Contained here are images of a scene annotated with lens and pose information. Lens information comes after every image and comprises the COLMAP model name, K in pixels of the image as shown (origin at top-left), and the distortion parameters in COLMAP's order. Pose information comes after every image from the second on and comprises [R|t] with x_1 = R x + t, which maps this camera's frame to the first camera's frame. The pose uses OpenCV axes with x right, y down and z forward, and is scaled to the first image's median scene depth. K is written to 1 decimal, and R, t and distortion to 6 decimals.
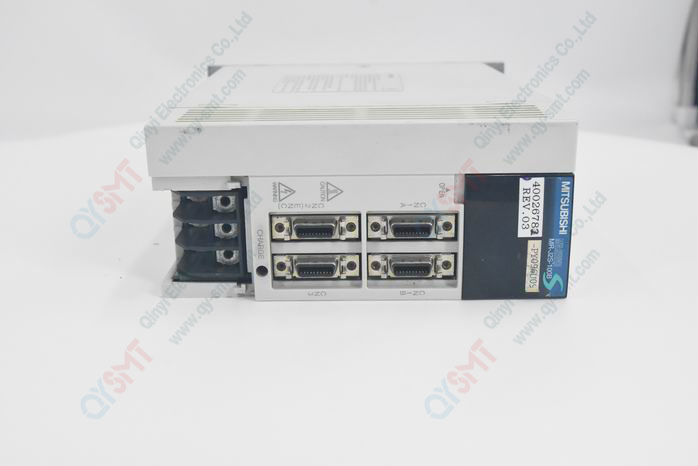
lens RADIAL K [[898.8, 0, 345.9], [0, 898.8, 232.8], [0, 0, 1]] dist [-0.006715, 0.000000]
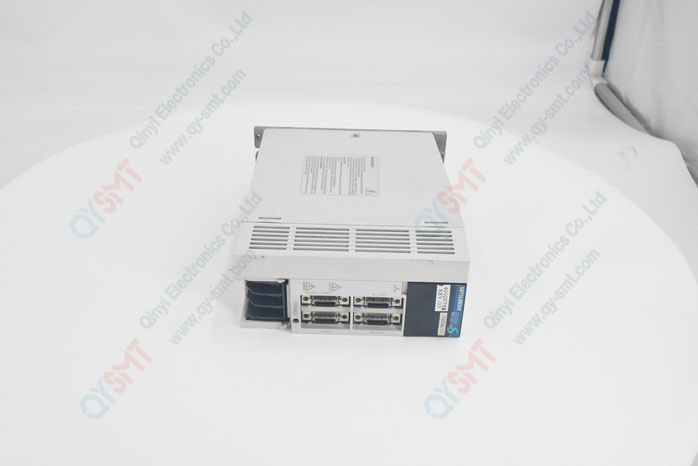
lens RADIAL K [[785.9, 0, 349.8], [0, 785.9, 233.4], [0, 0, 1]] dist [-0.003322, 0.000000]
pose [[0.999451, 0.023052, 0.023789, -0.025707], [-0.029306, 0.950094, 0.310584, -0.636362], [-0.015442, -0.311111, 0.950248, -0.480213]]
